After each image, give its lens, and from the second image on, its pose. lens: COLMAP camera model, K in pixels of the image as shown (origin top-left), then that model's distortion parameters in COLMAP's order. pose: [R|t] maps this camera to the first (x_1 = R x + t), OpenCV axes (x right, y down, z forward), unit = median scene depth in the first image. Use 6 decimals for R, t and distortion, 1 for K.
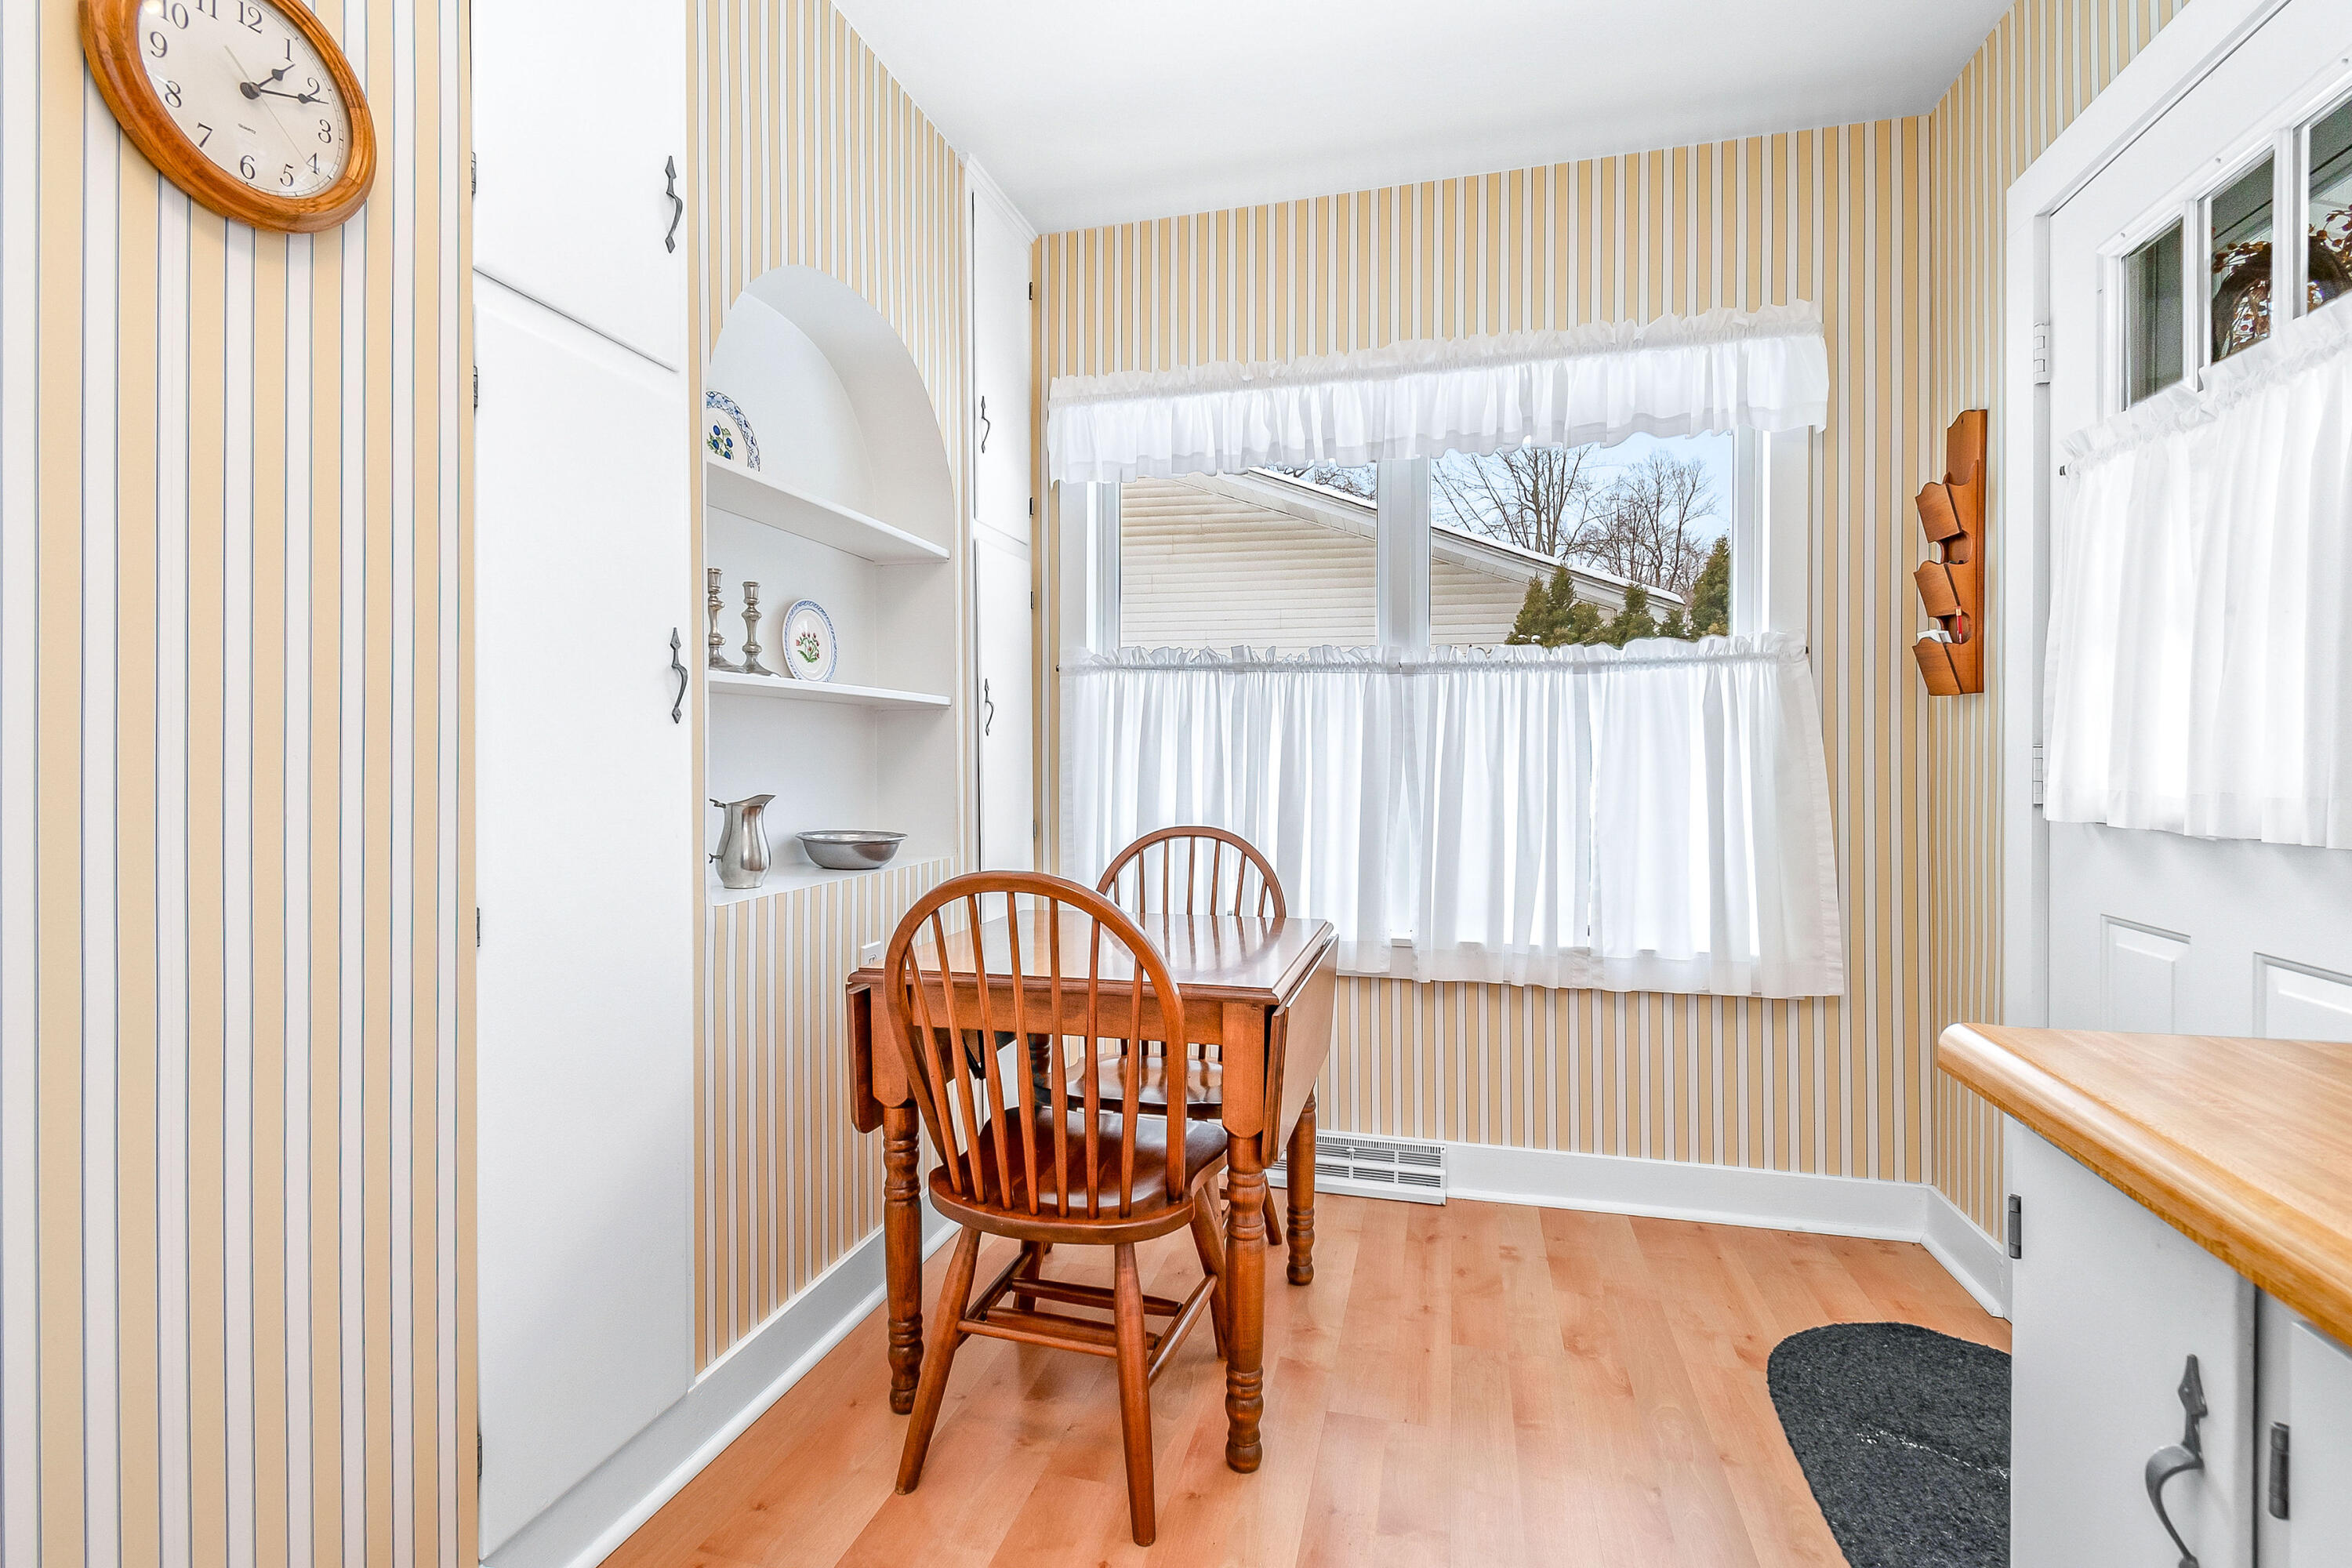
lens RADIAL K [[1044.9, 0, 1179.7], [0, 1044.9, 771.8], [0, 0, 1]] dist [0.001417, 0.000257]
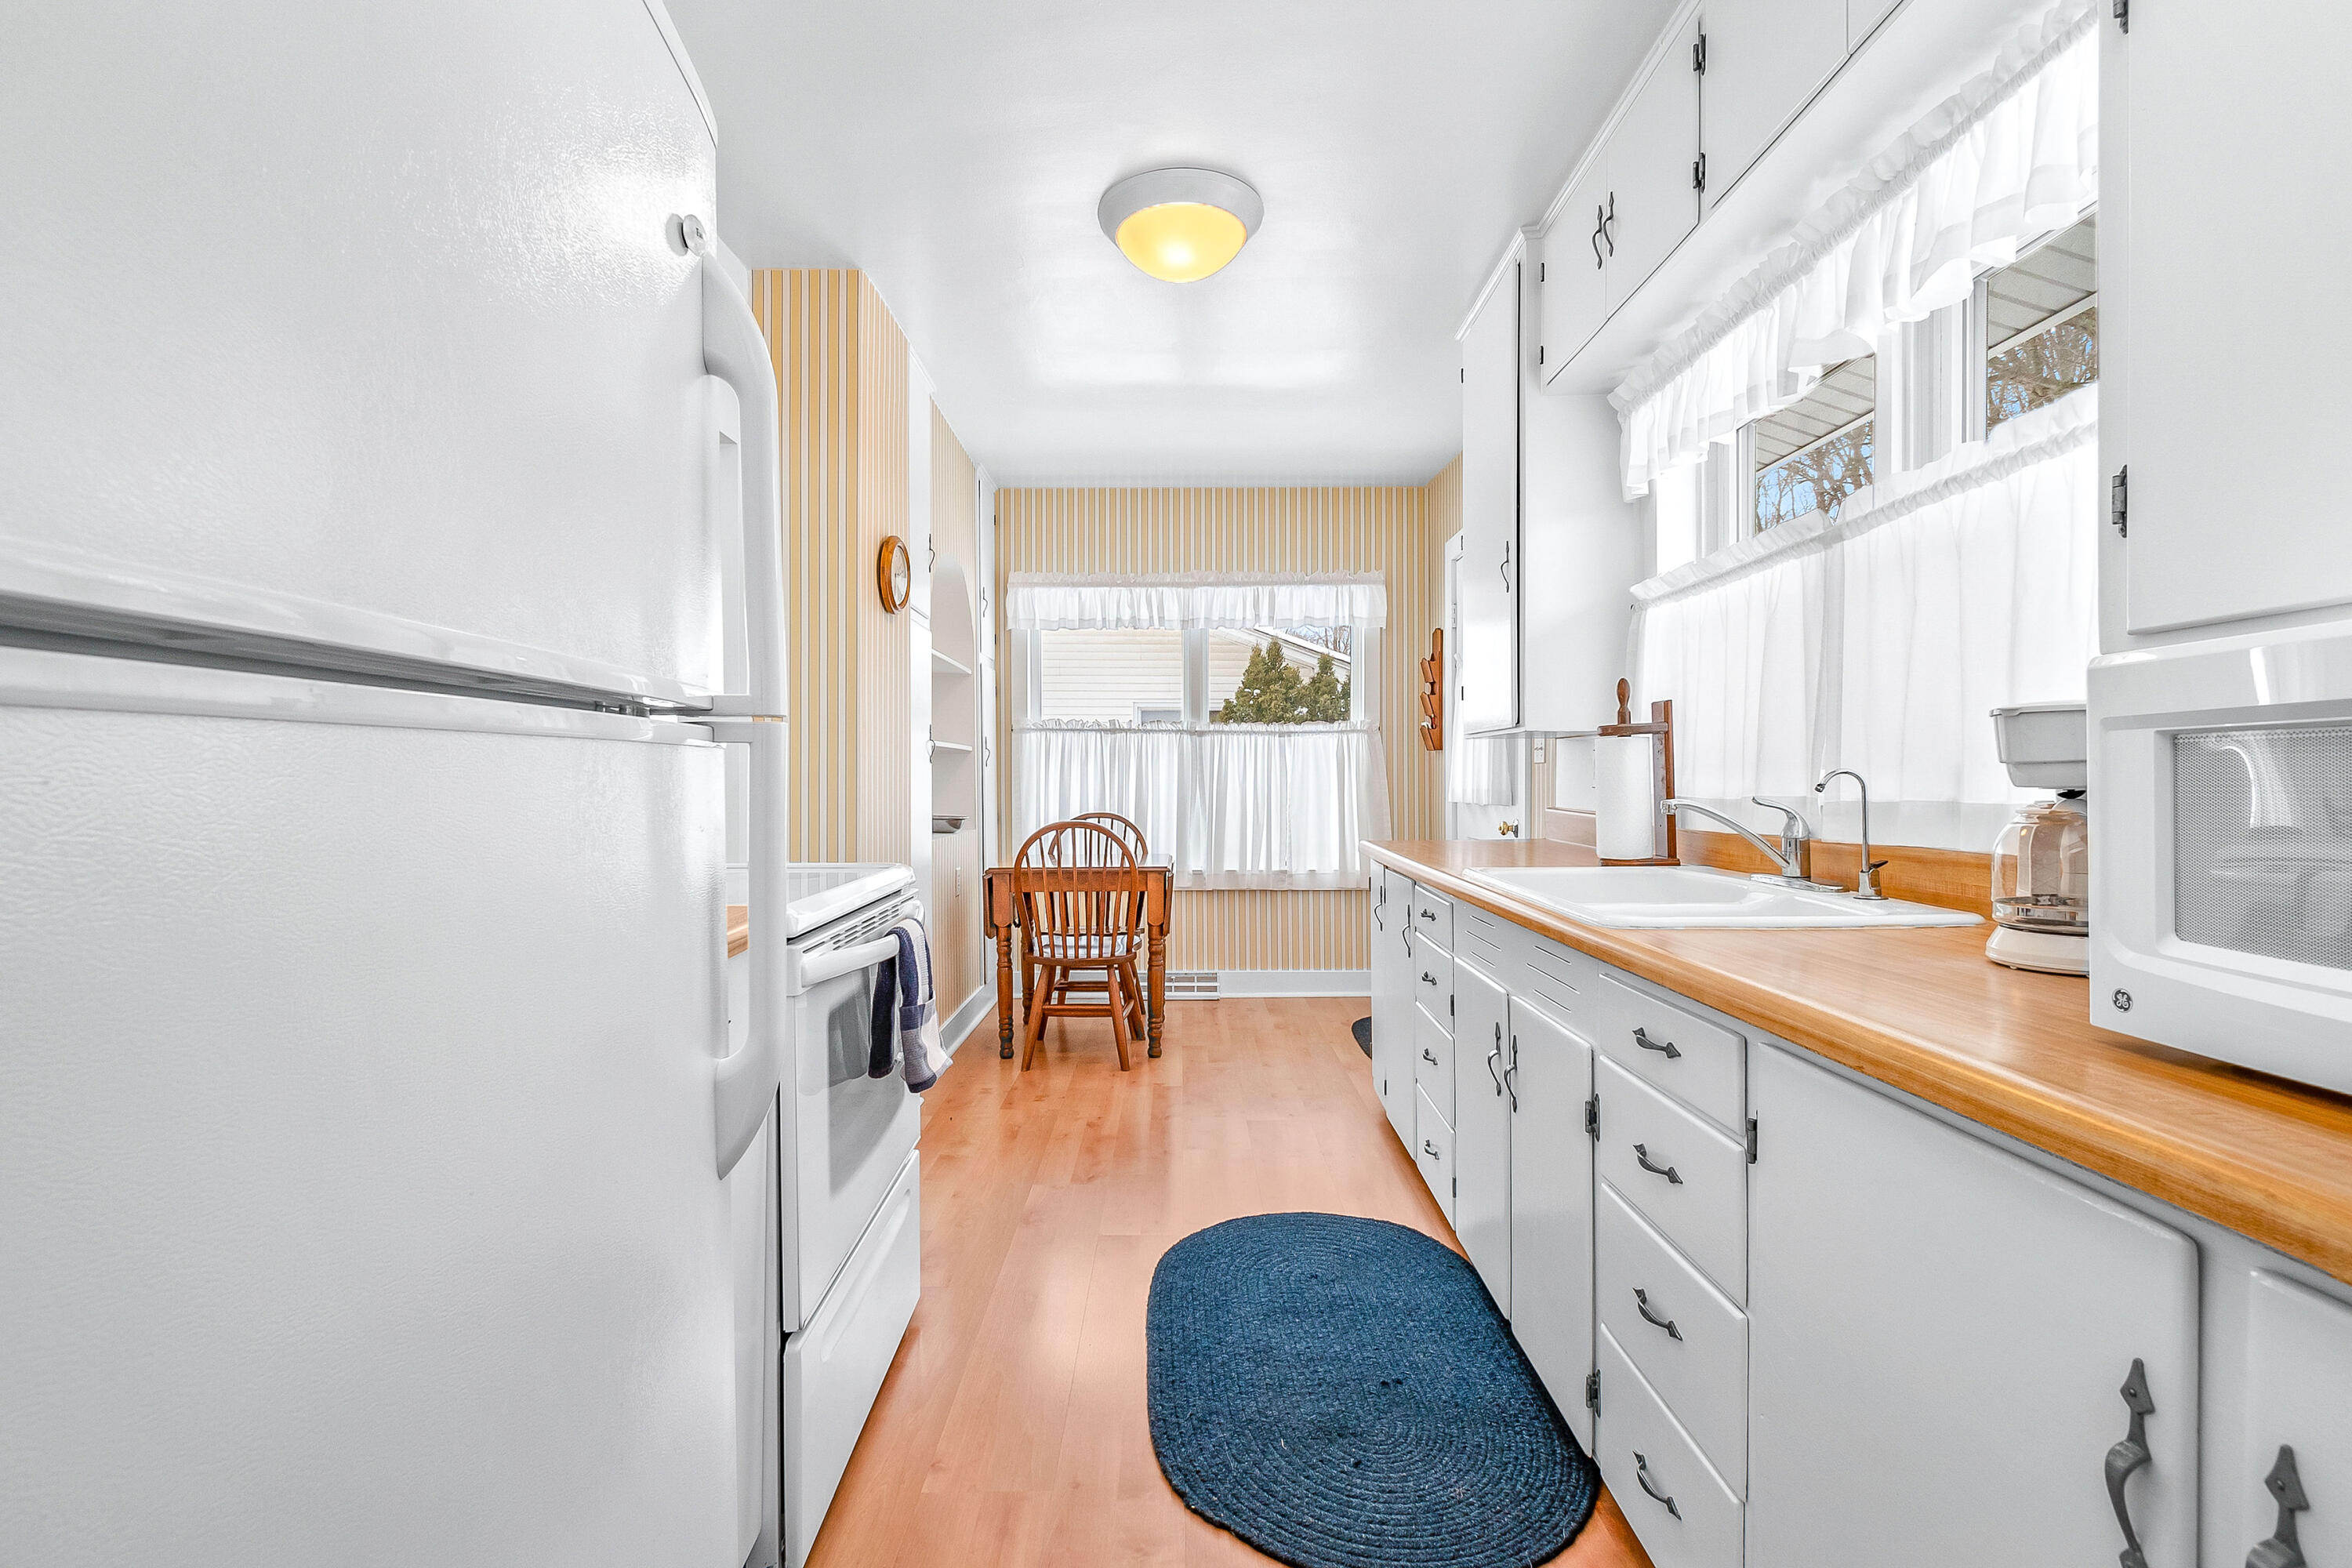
lens RADIAL K [[1044.9, 0, 1176.2], [0, 1044.9, 781.6], [0, 0, 1]] dist [0.001417, 0.000257]
pose [[0.967896, -0.000482, 0.251350, -0.329762], [0.003582, 0.999923, -0.011875, 0.016838], [-0.251325, 0.012394, 0.967823, -0.923562]]
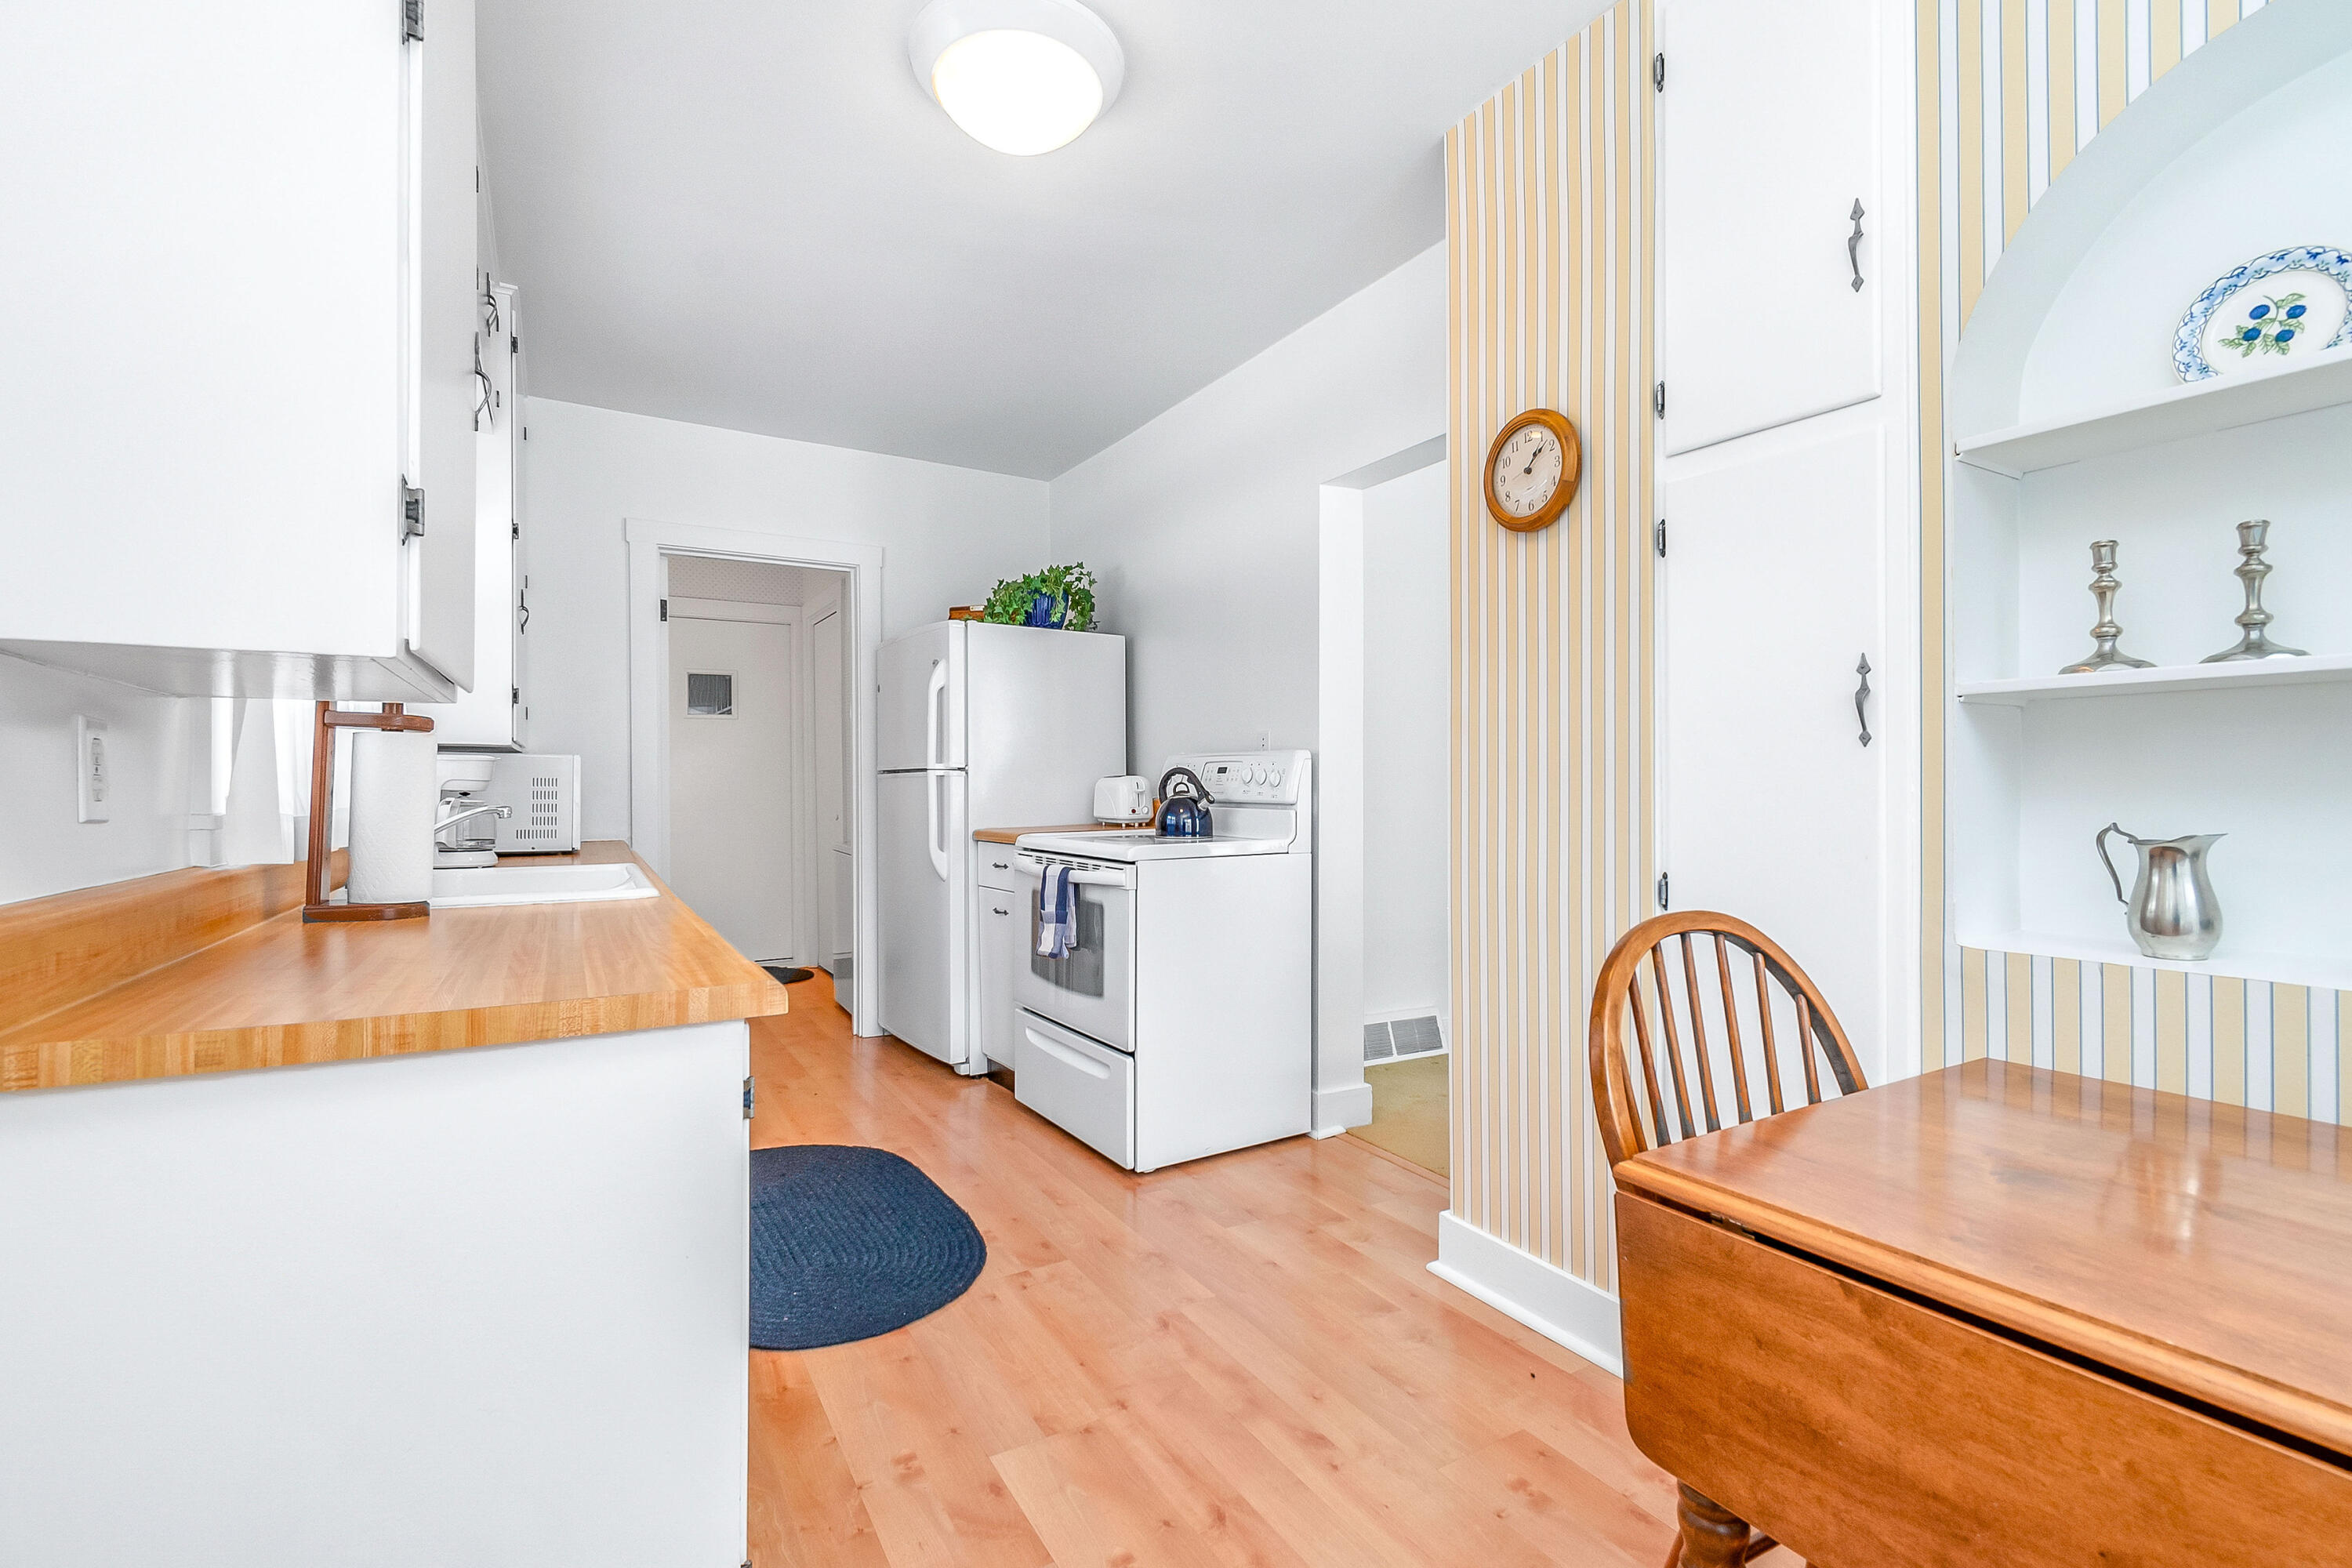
lens RADIAL K [[1044.9, 0, 1177.5], [0, 1044.9, 782.0], [0, 0, 1]] dist [0.001417, 0.000257]
pose [[-0.700956, -0.001600, -0.713203, 1.016897], [-0.007581, 0.999958, 0.005207, -0.036663], [0.713164, 0.009057, -0.700939, 1.991261]]
